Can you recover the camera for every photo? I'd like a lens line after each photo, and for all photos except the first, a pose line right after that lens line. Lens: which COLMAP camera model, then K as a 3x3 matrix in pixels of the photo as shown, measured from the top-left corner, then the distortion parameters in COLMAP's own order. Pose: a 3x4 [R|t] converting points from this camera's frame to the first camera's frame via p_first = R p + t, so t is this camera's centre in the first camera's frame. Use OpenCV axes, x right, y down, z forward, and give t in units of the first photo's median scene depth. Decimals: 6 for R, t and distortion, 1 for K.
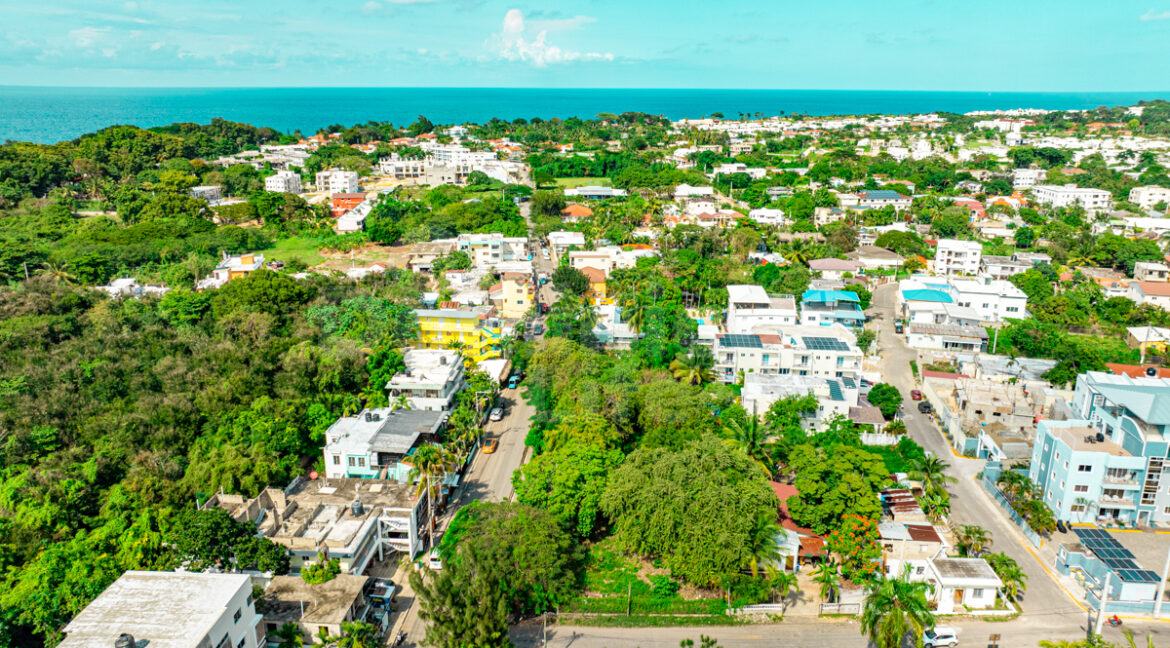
lens RADIAL K [[835.6, 0, 588.3], [0, 835.6, 324.1], [0, 0, 1]] dist [-0.021270, 0.009097]
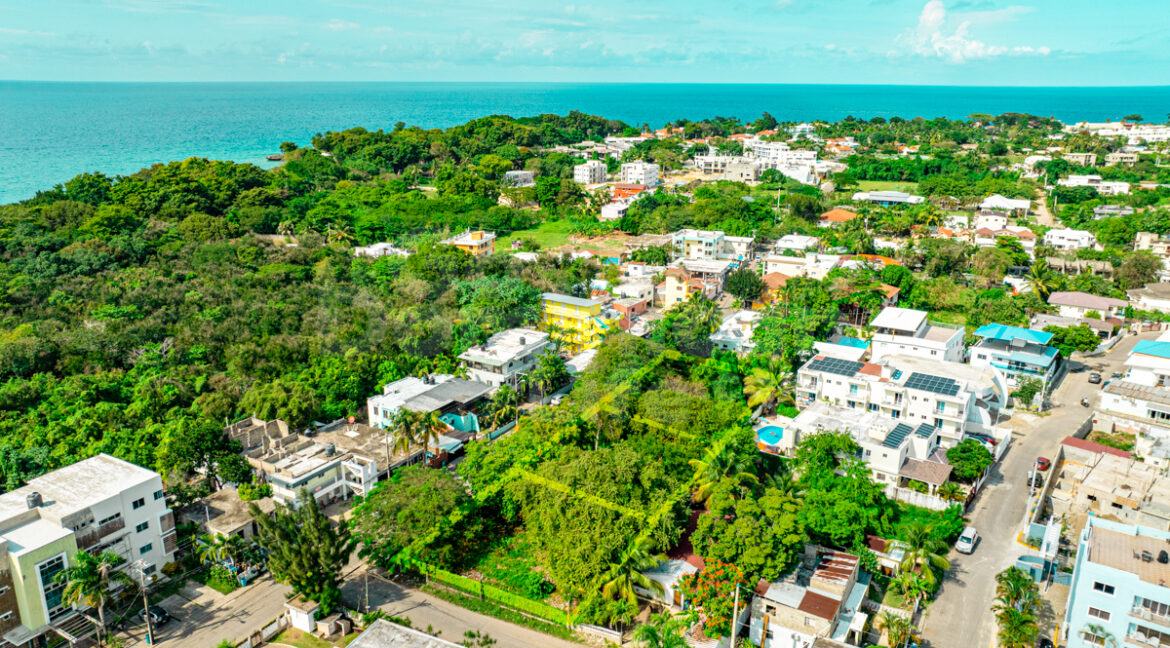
lens RADIAL K [[835.6, 0, 588.3], [0, 835.6, 324.1], [0, 0, 1]] dist [-0.021270, 0.009097]
pose [[0.890268, 0.126670, -0.437468, 0.122095], [-0.124977, 0.991618, 0.032793, -0.007667], [0.437955, 0.025479, 0.898636, 0.028431]]
